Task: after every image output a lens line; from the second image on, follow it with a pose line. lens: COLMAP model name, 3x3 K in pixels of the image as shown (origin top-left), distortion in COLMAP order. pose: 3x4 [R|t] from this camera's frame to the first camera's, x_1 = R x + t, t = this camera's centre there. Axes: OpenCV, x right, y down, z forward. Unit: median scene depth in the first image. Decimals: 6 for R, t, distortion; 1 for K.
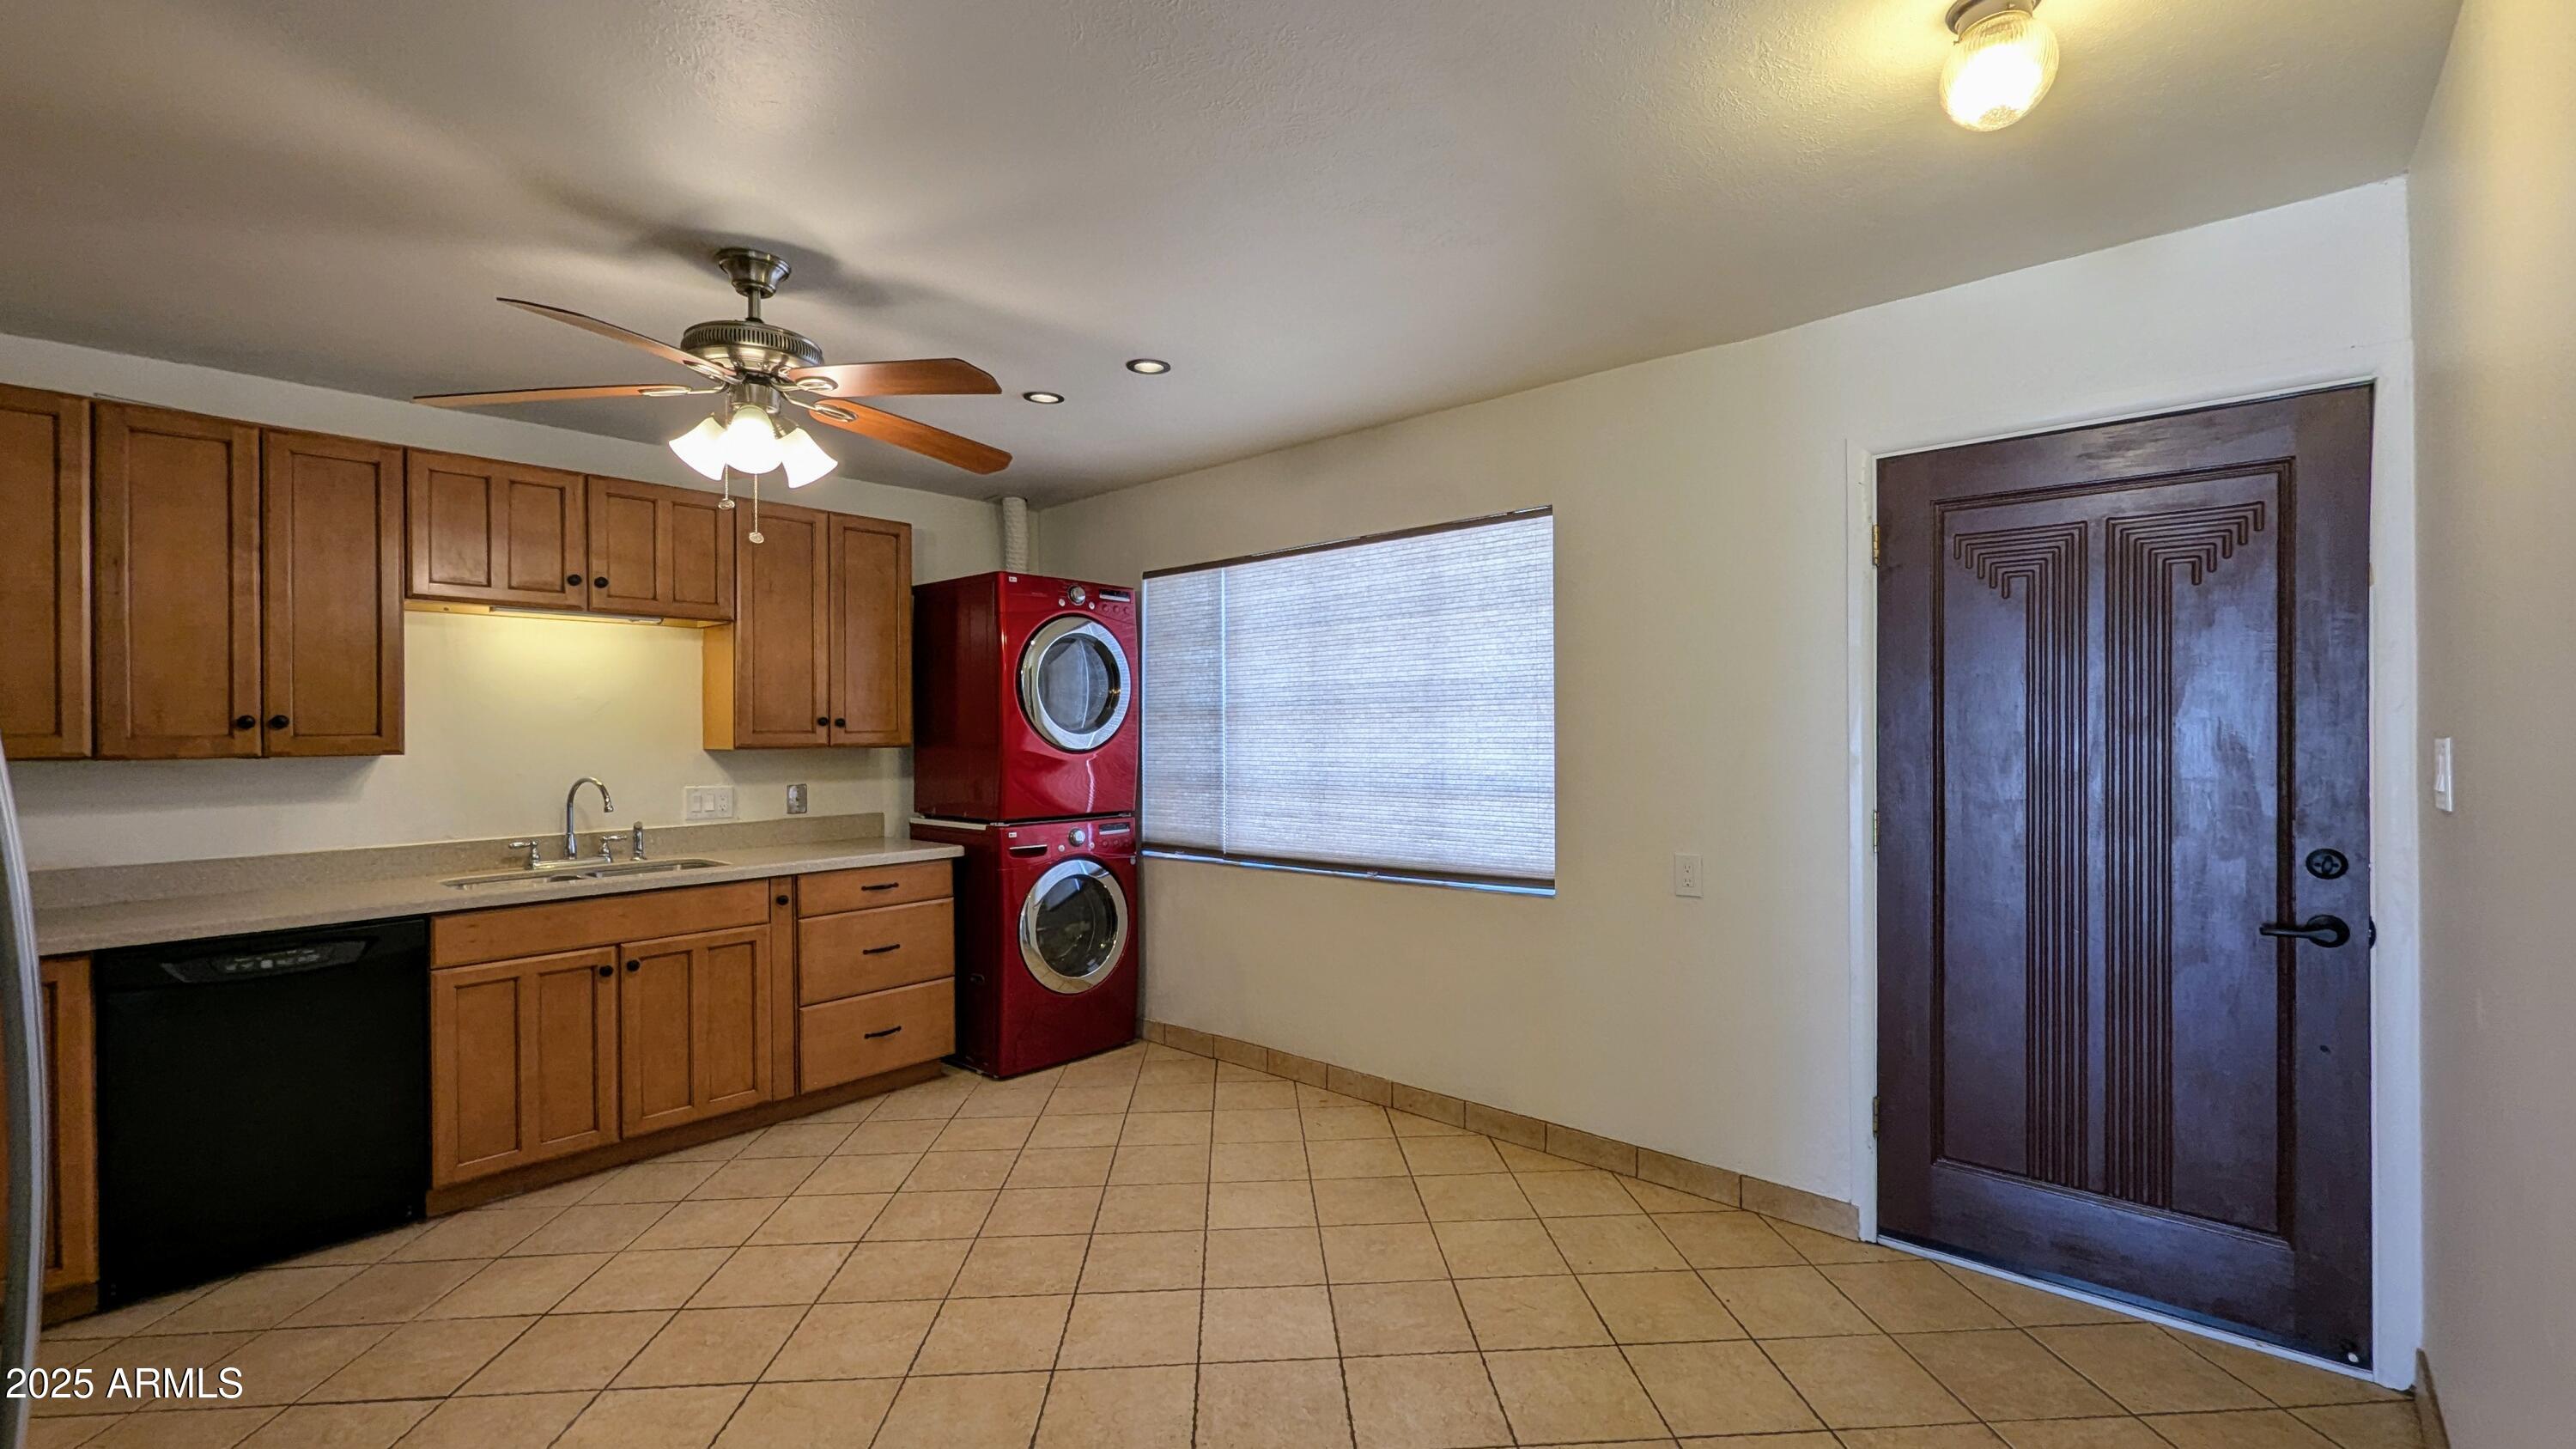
lens RADIAL K [[1066.8, 0, 1301.9], [0, 1066.8, 730.2], [0, 0, 1]] dist [0.001767, 0.000455]
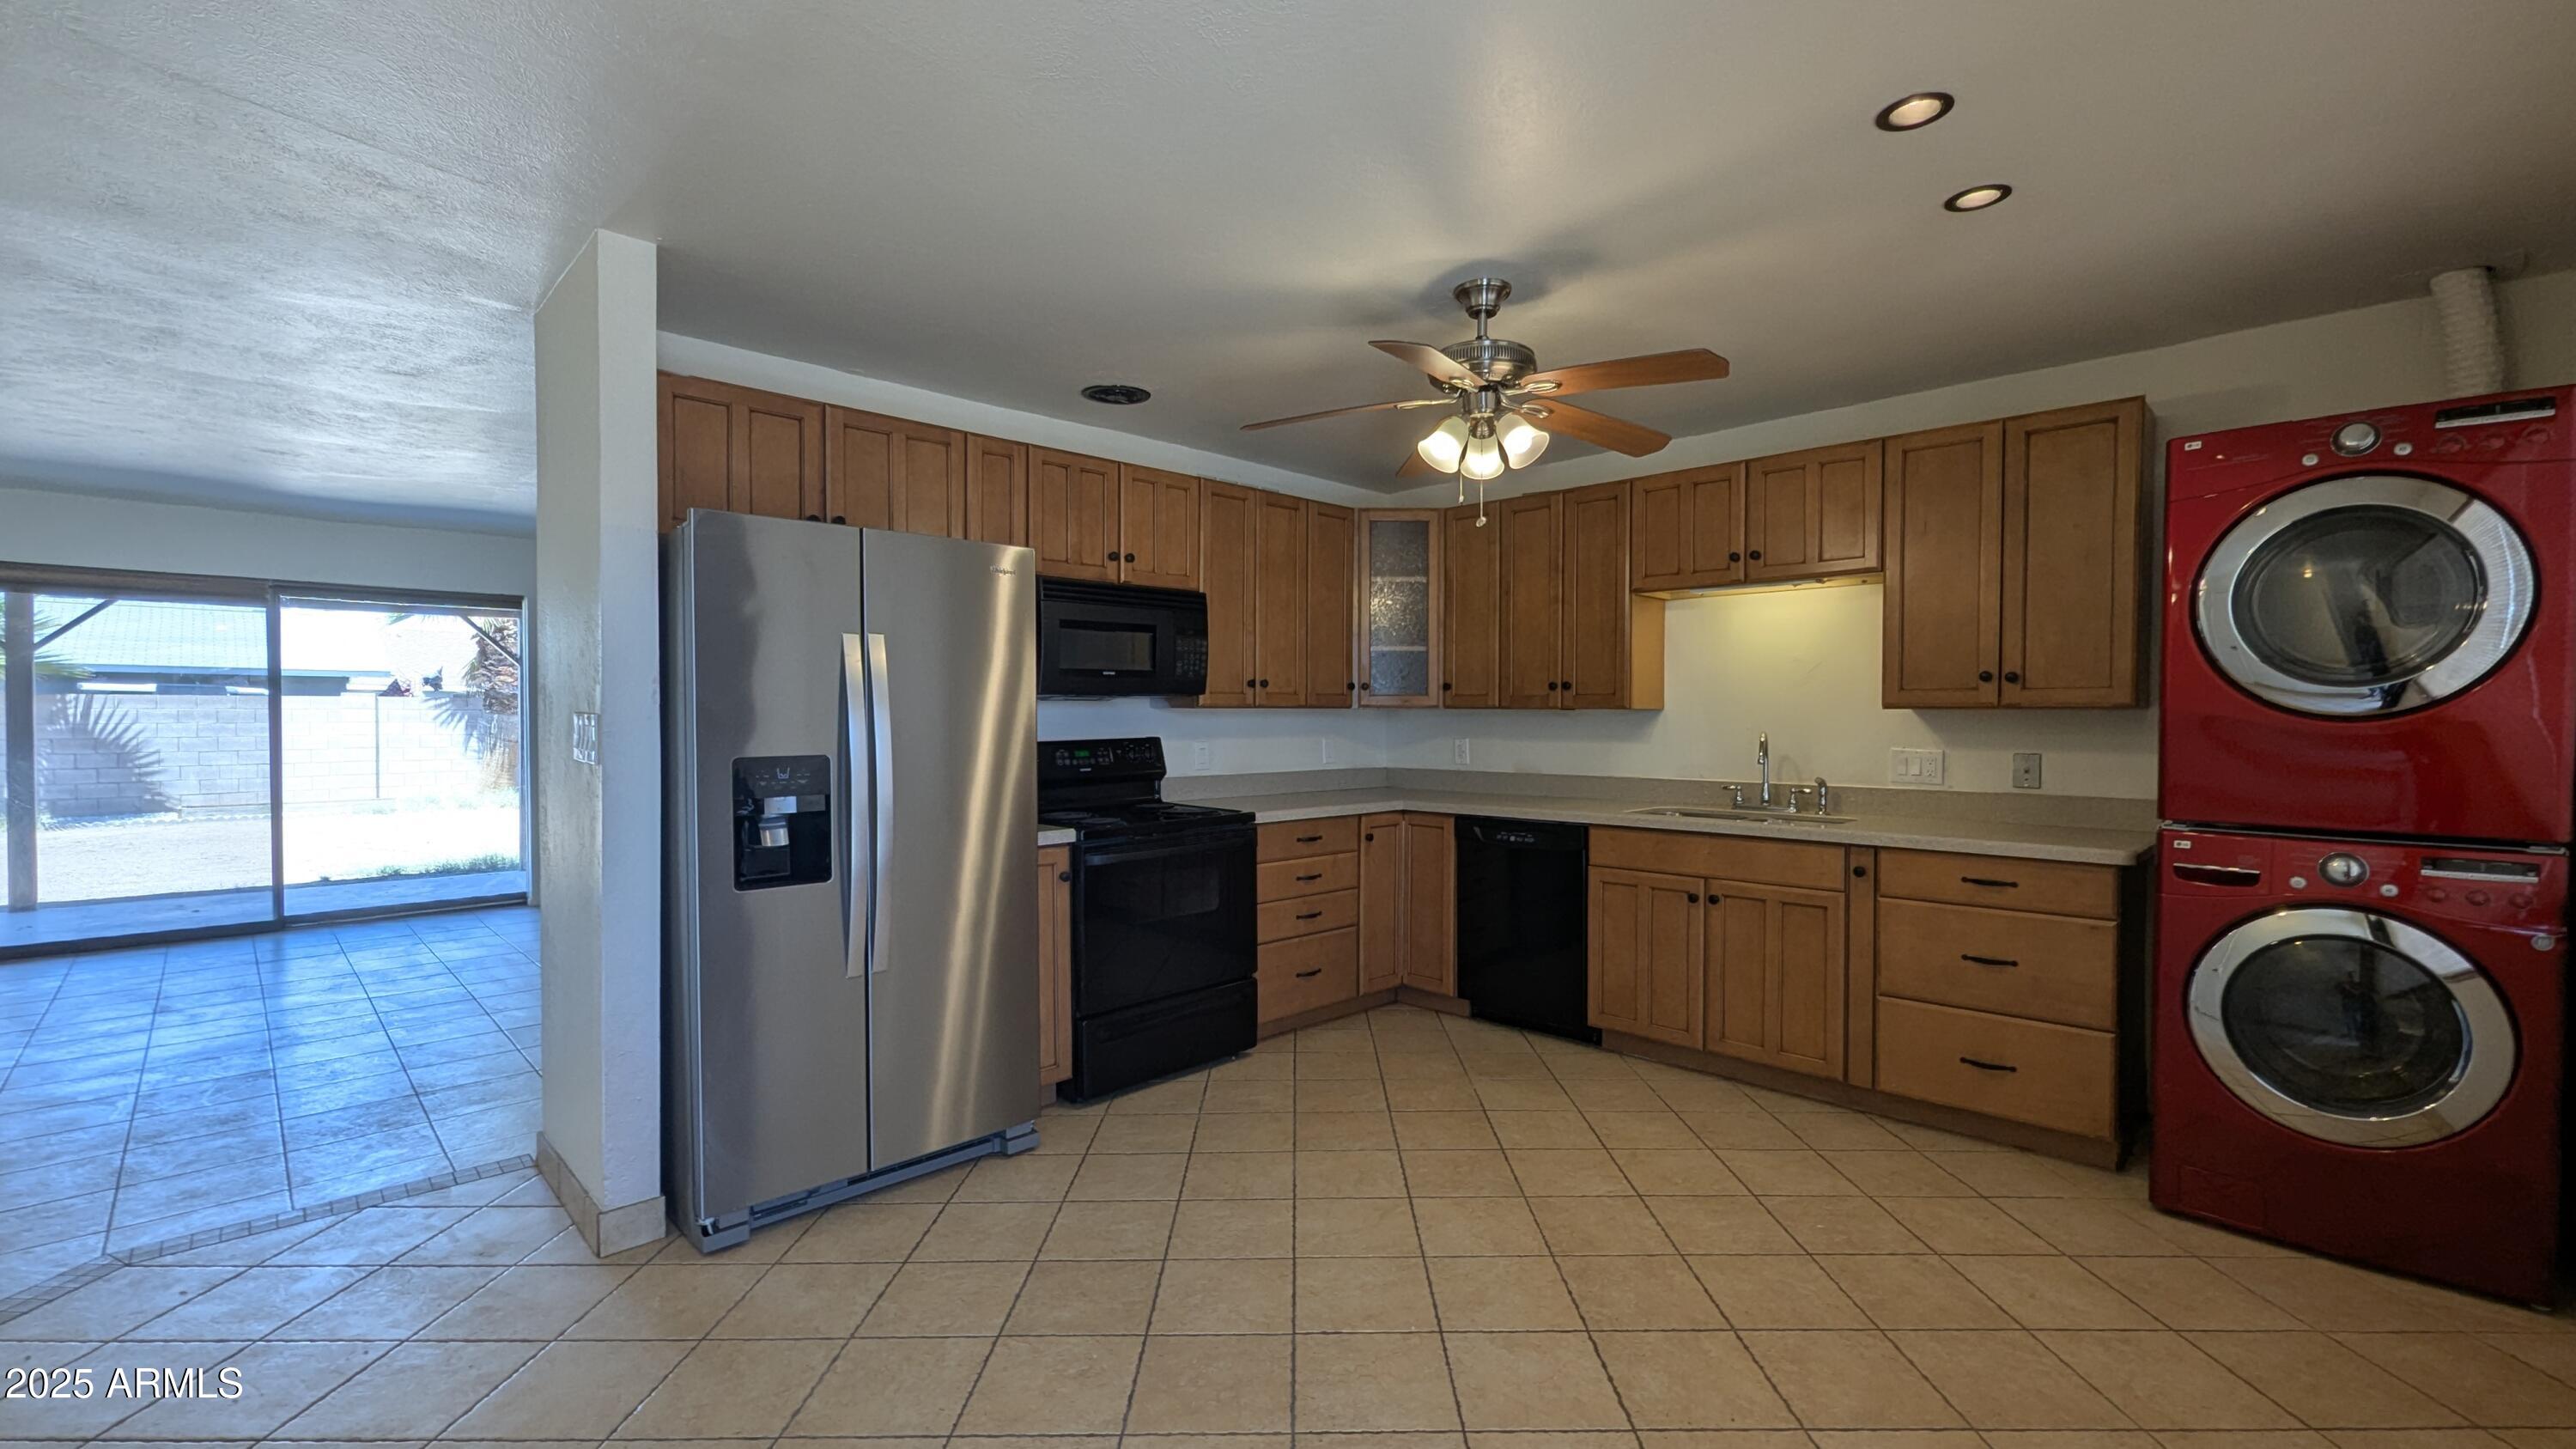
lens RADIAL K [[1066.8, 0, 1301.9], [0, 1066.8, 730.2], [0, 0, 1]] dist [0.001767, 0.000455]
pose [[-0.054007, 0.024306, -0.998245, 0.443688], [0.000062, 0.999704, 0.024339, 0.014595], [0.998541, 0.001253, -0.053993, 0.555783]]
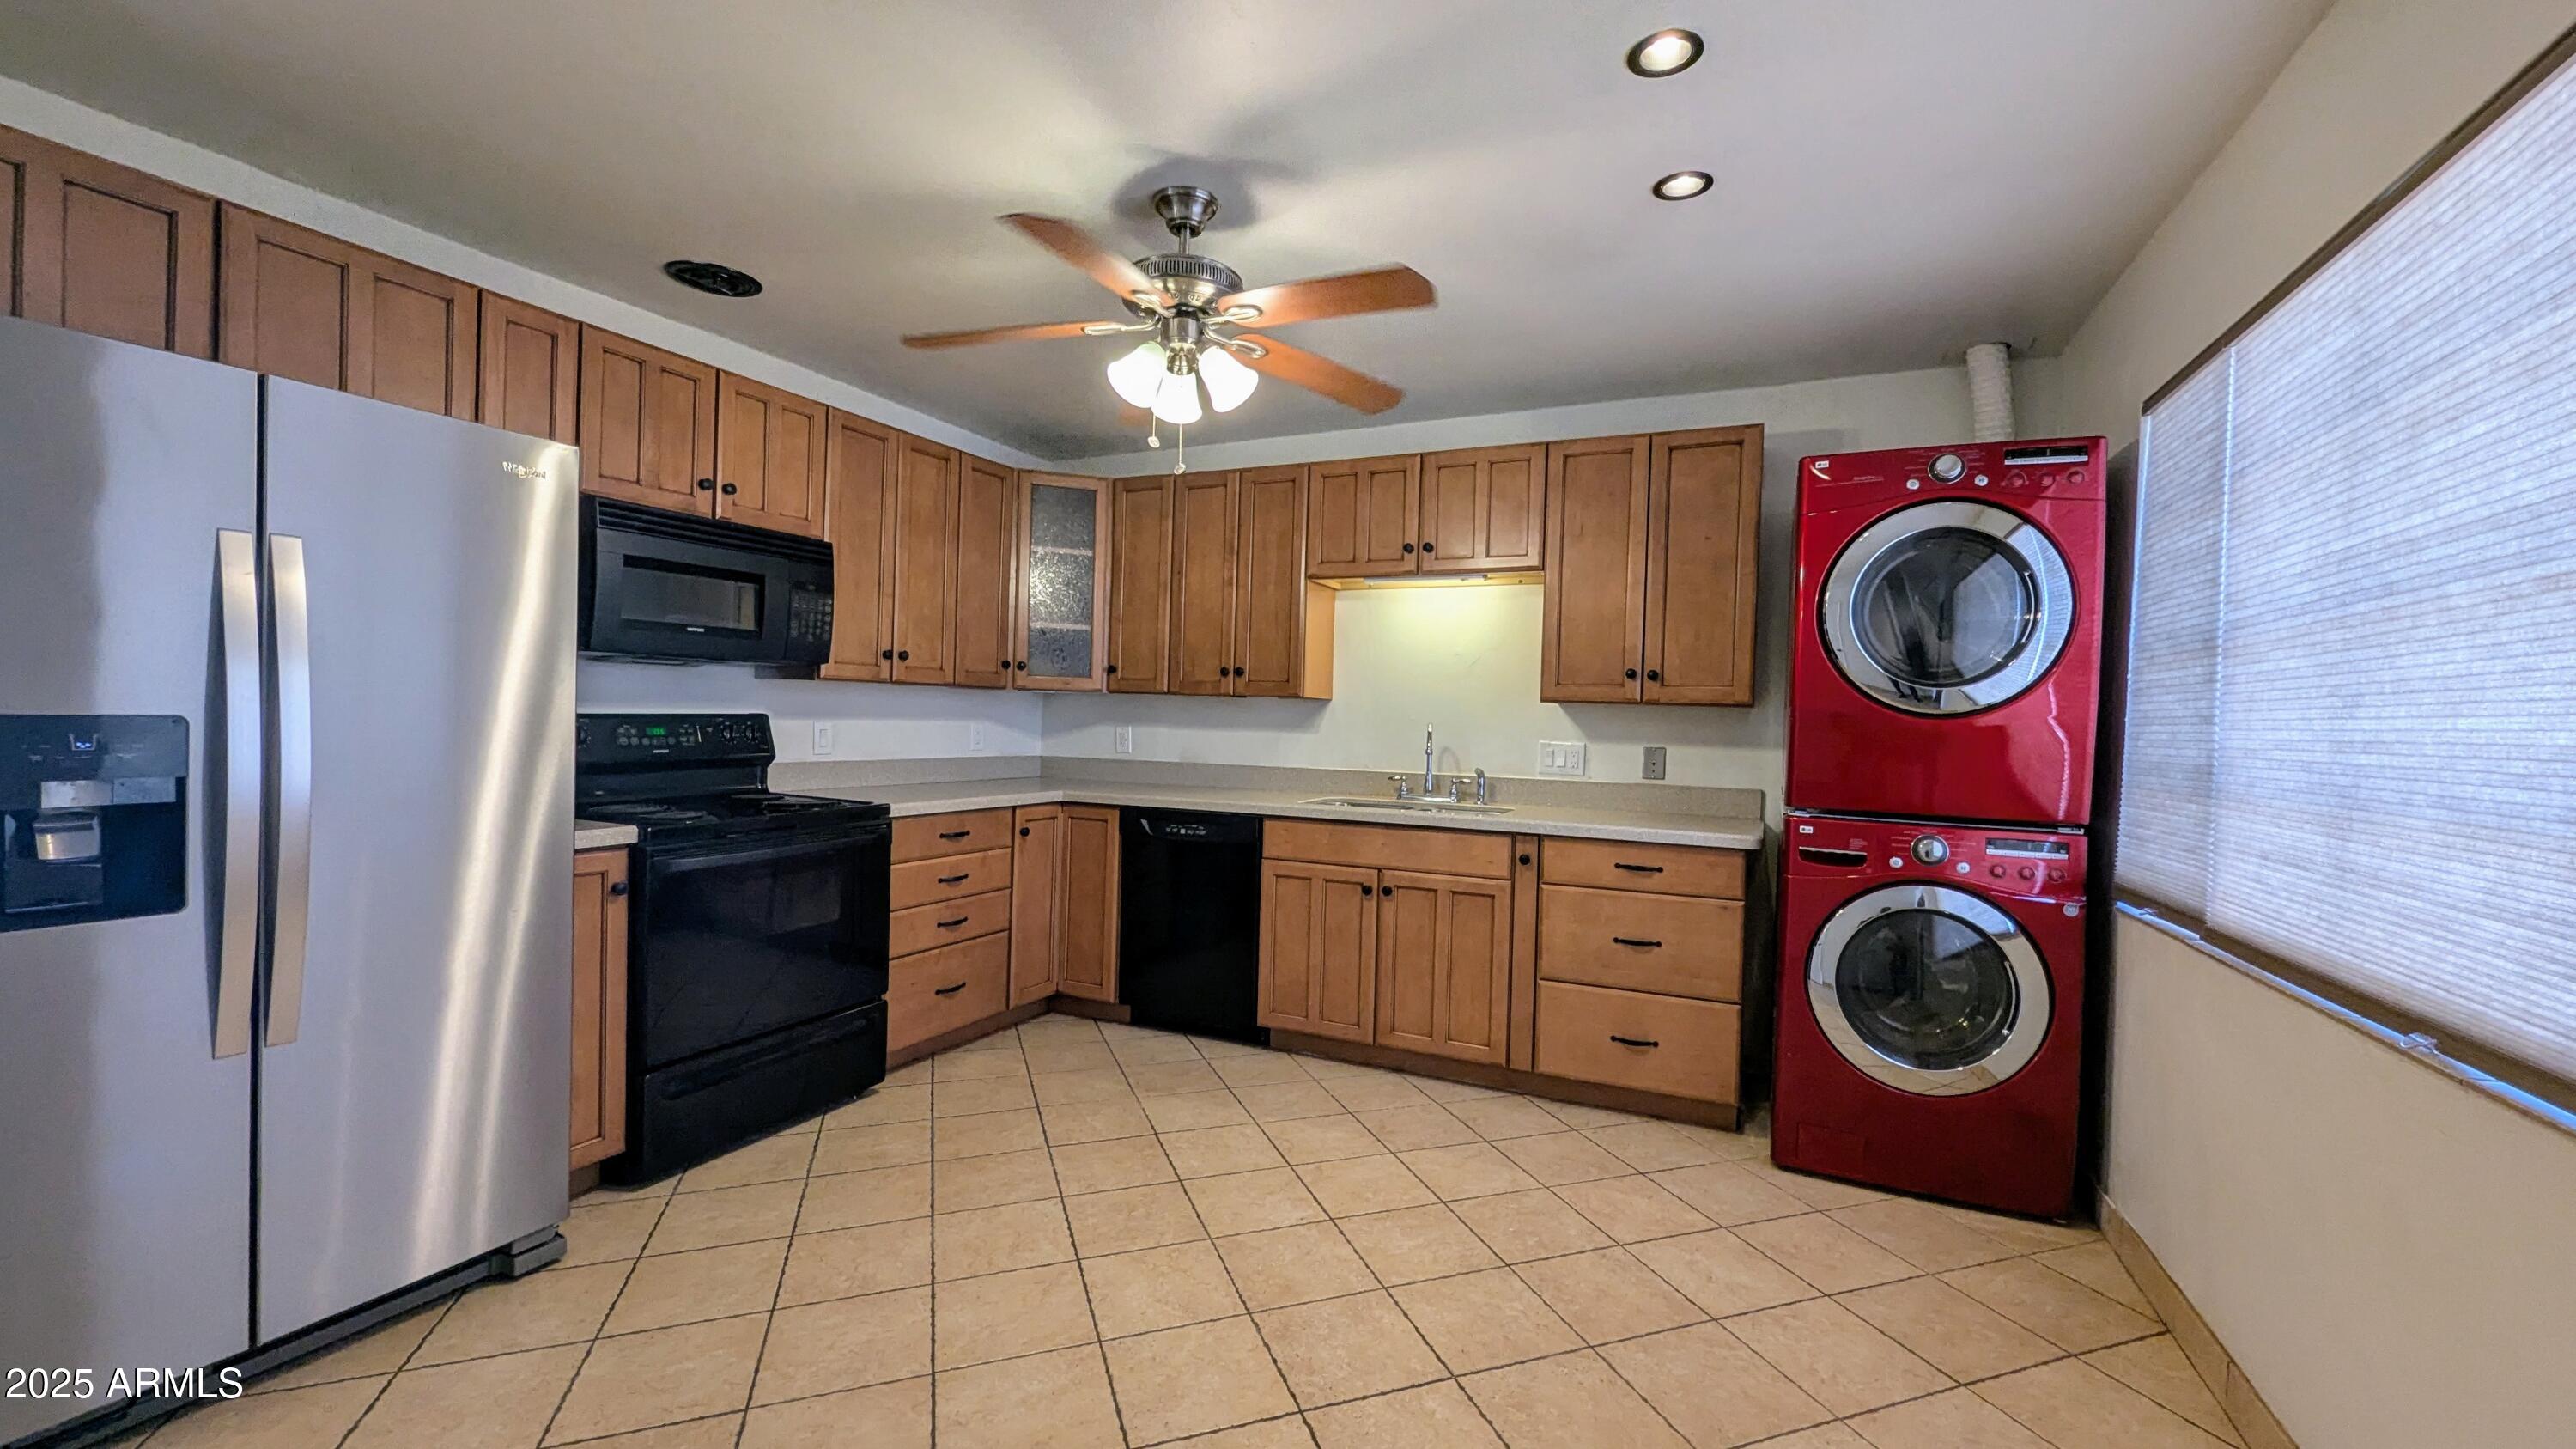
lens RADIAL K [[1012.9, 0, 1291.8], [0, 1012.9, 727.0], [0, 0, 1]] dist [0.001238, 0.000183]
pose [[0.278619, 0.026127, -0.960046, 0.302047], [-0.029674, 0.999387, 0.018586, 0.031159], [0.959943, 0.023310, 0.279223, 0.537975]]
